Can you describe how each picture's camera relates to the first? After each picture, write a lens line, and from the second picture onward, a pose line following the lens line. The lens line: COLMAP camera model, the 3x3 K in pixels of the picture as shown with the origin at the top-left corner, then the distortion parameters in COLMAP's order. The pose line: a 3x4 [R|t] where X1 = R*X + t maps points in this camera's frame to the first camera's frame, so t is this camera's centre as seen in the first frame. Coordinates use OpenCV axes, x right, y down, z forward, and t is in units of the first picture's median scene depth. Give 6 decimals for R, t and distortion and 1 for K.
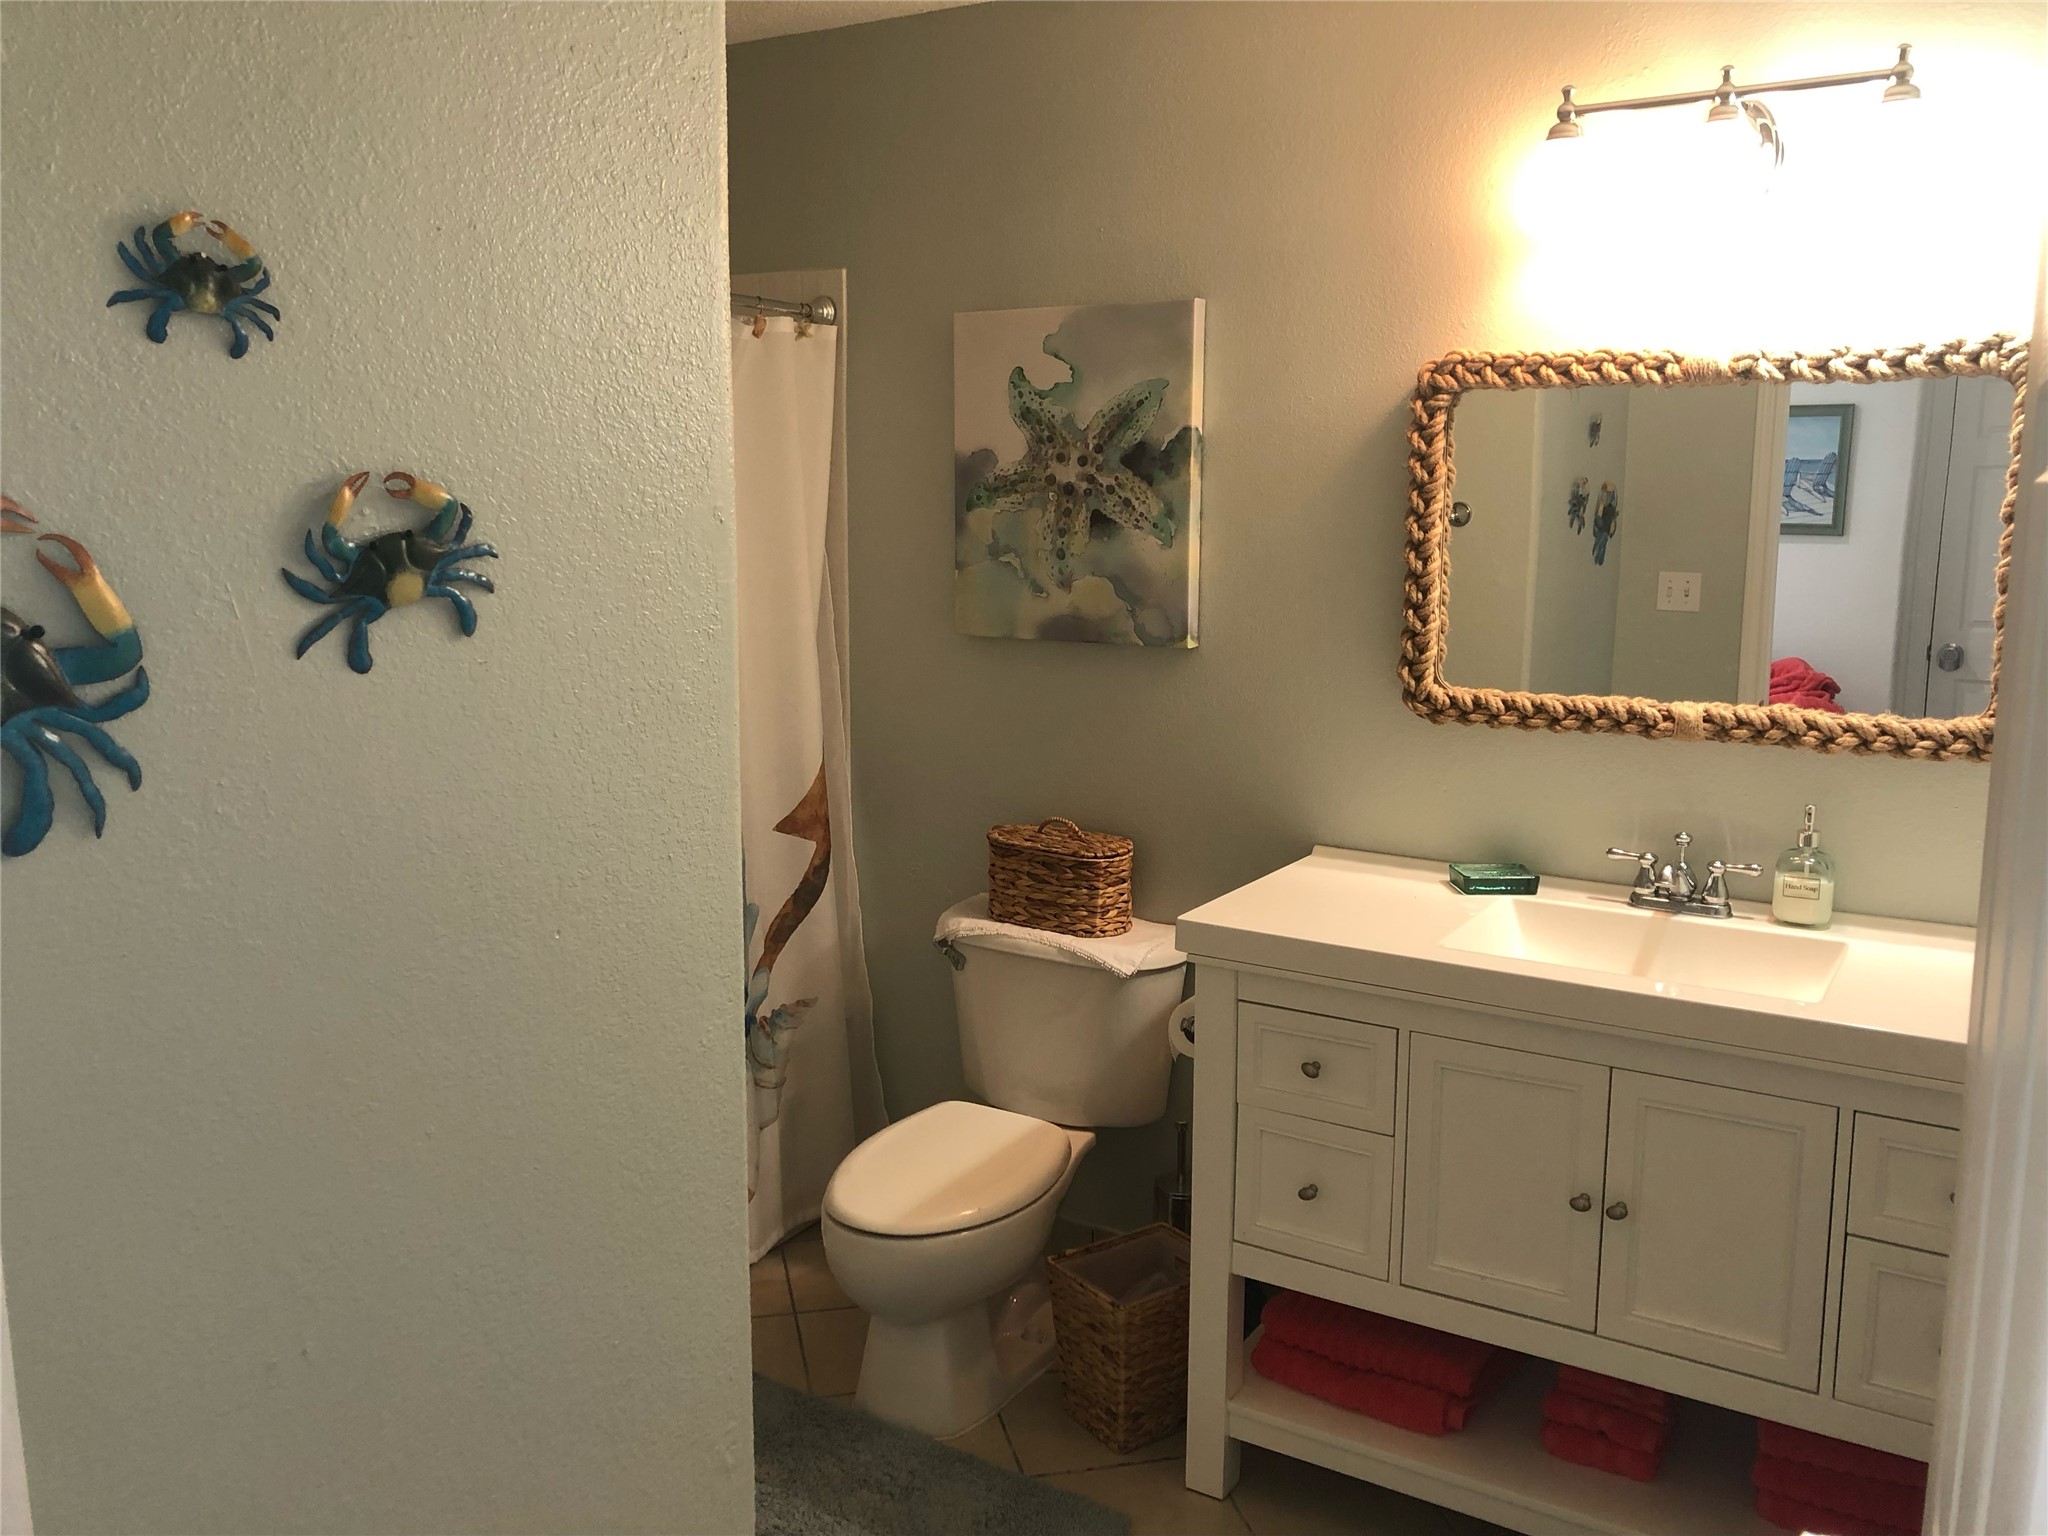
lens RADIAL K [[1676.9, 0, 1023.0], [0, 1676.9, 770.2], [0, 0, 1]] dist [-0.018319, -0.003620]
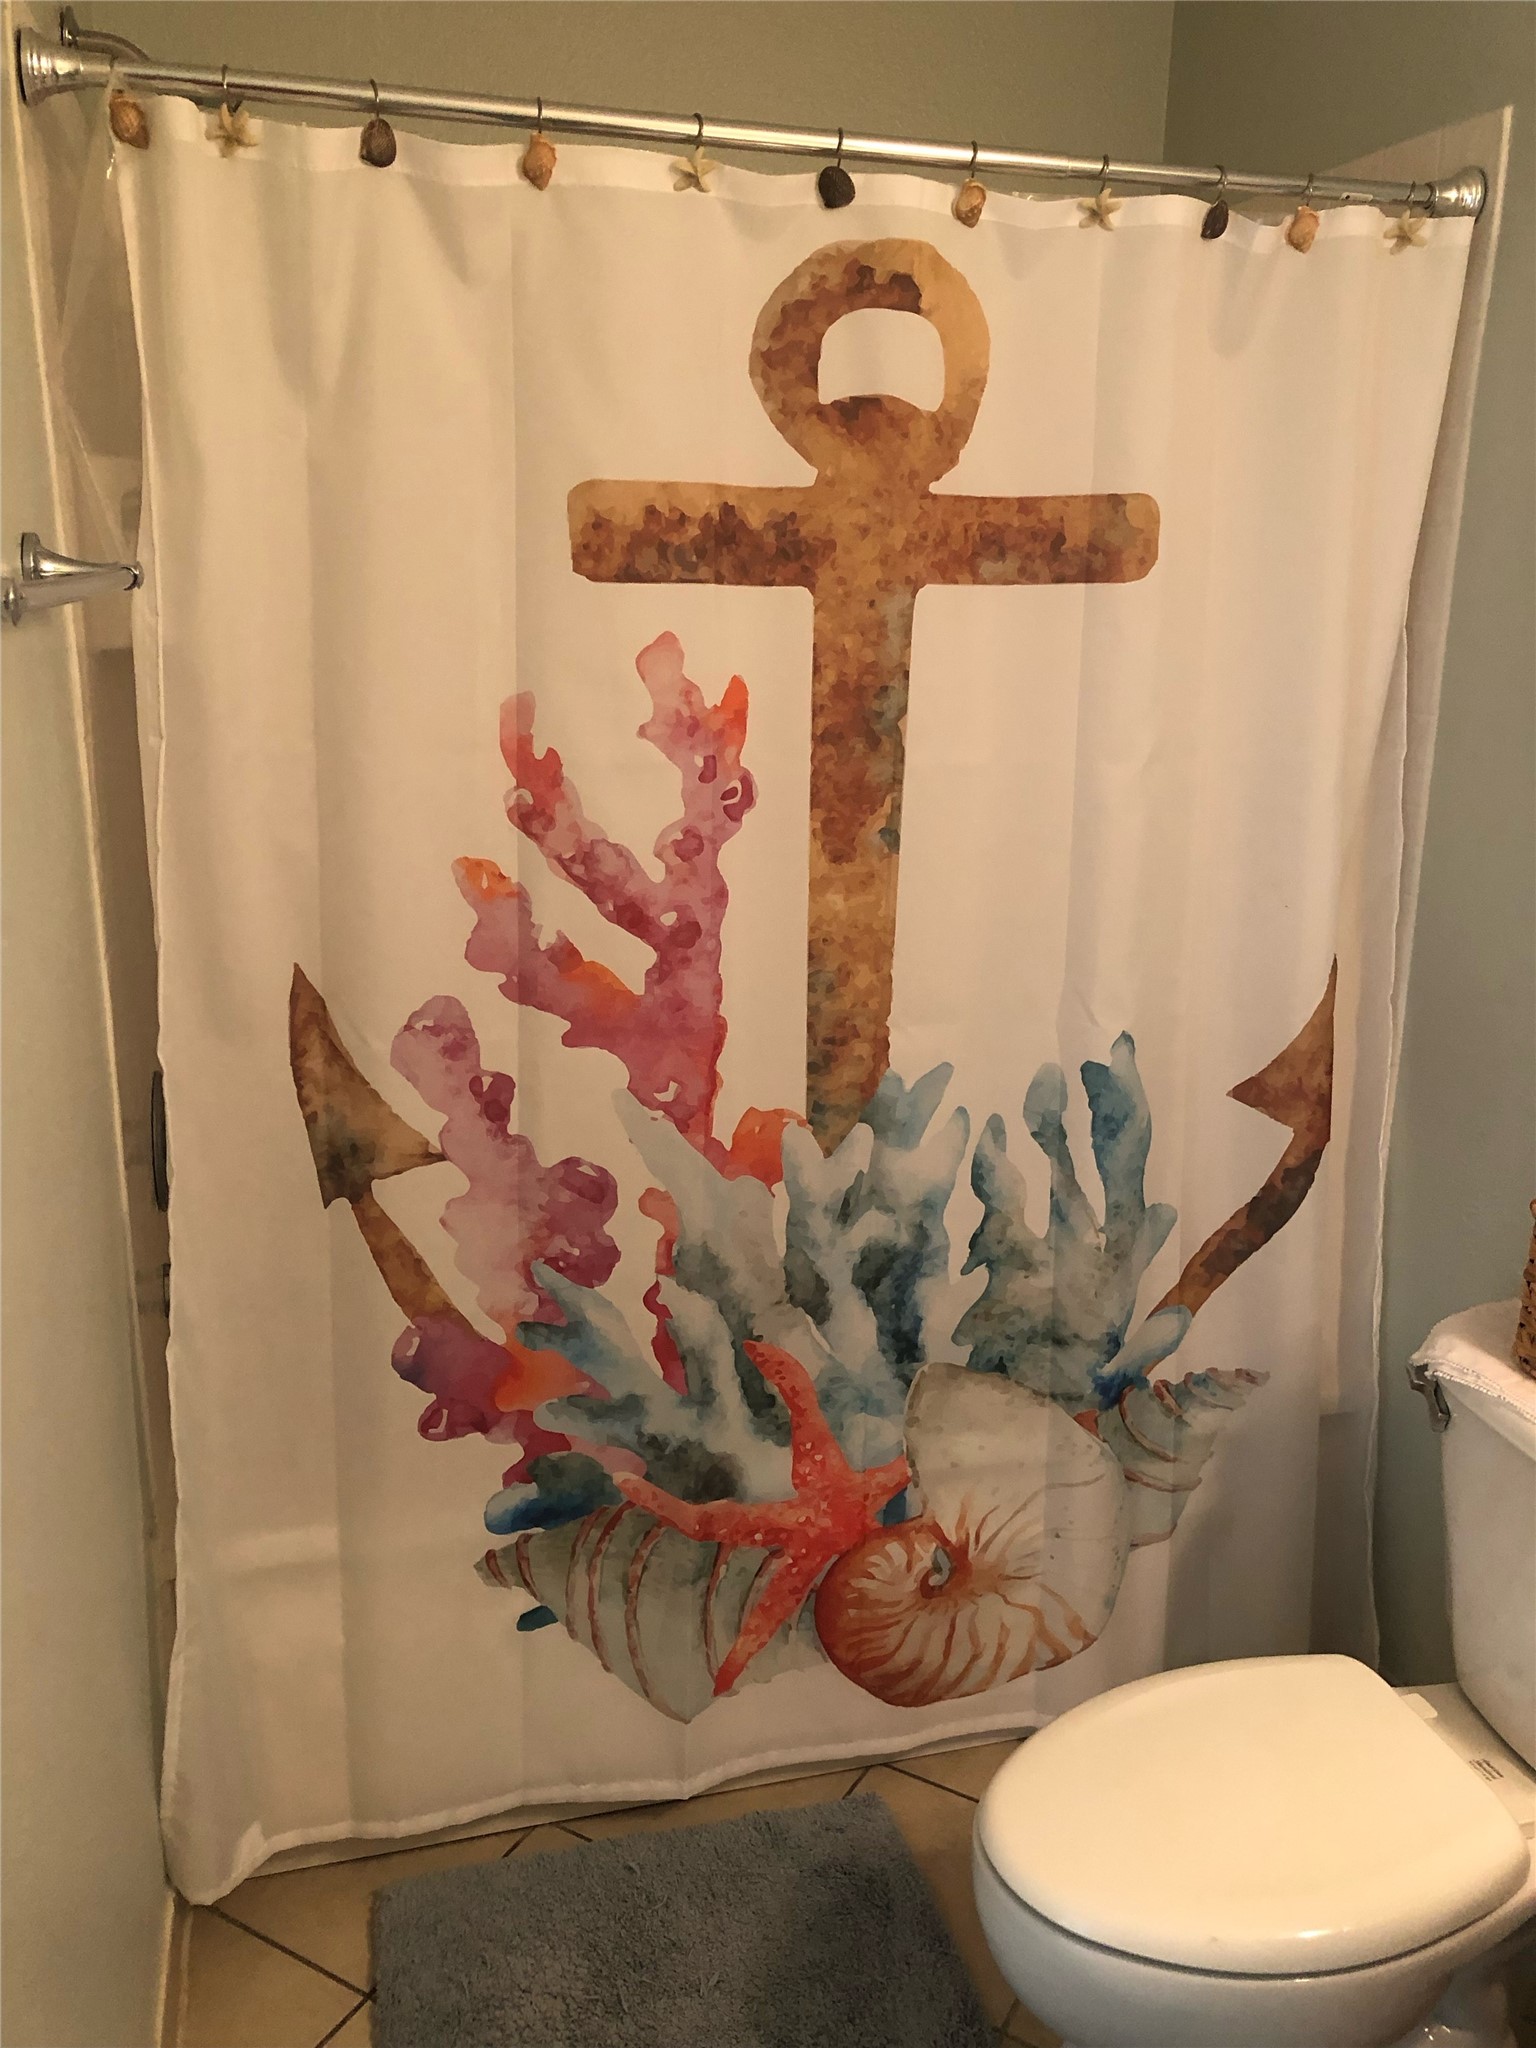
lens RADIAL K [[1676.9, 0, 768.0], [0, 1676.9, 1014.9], [0, 0, 1]] dist [-0.018319, -0.003620]
pose [[0.722095, 0.185734, -0.666395, 0.130854], [-0.129409, 0.982547, 0.133624, -0.052559], [0.679582, -0.010251, 0.733528, 0.438855]]
